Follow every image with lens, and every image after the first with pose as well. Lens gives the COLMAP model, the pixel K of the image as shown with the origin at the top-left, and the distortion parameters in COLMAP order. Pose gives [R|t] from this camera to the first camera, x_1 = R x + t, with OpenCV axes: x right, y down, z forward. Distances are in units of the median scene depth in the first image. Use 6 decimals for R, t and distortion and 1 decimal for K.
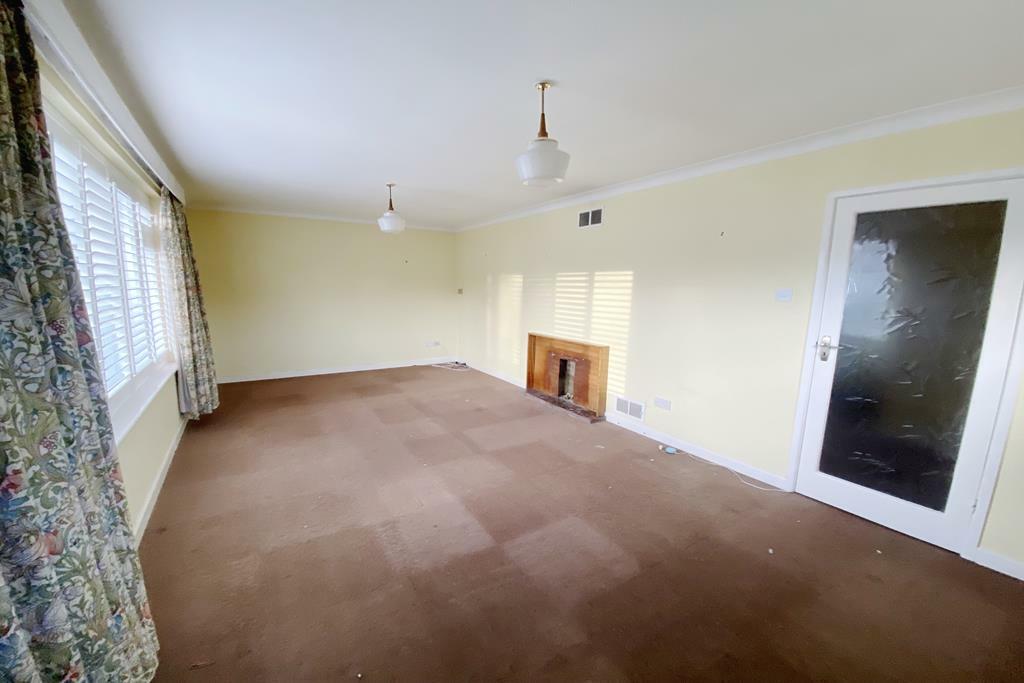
lens RADIAL K [[421.6, 0, 506.2], [0, 421.6, 339.1], [0, 0, 1]] dist [0.061068, -0.000027]
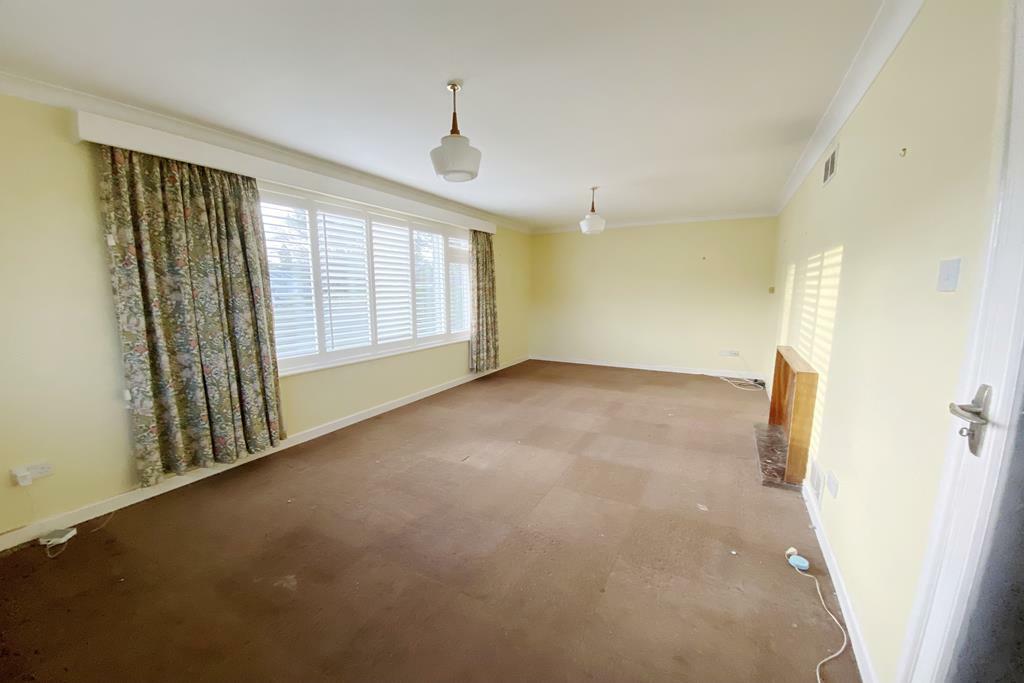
lens RADIAL K [[421.6, 0, 506.2], [0, 421.6, 339.1], [0, 0, 1]] dist [0.061068, -0.000027]
pose [[0.499504, 0.089219, -0.861705, 0.614118], [-0.103347, 0.993716, 0.042980, -0.014404], [0.860125, 0.067586, 0.505586, 0.333303]]
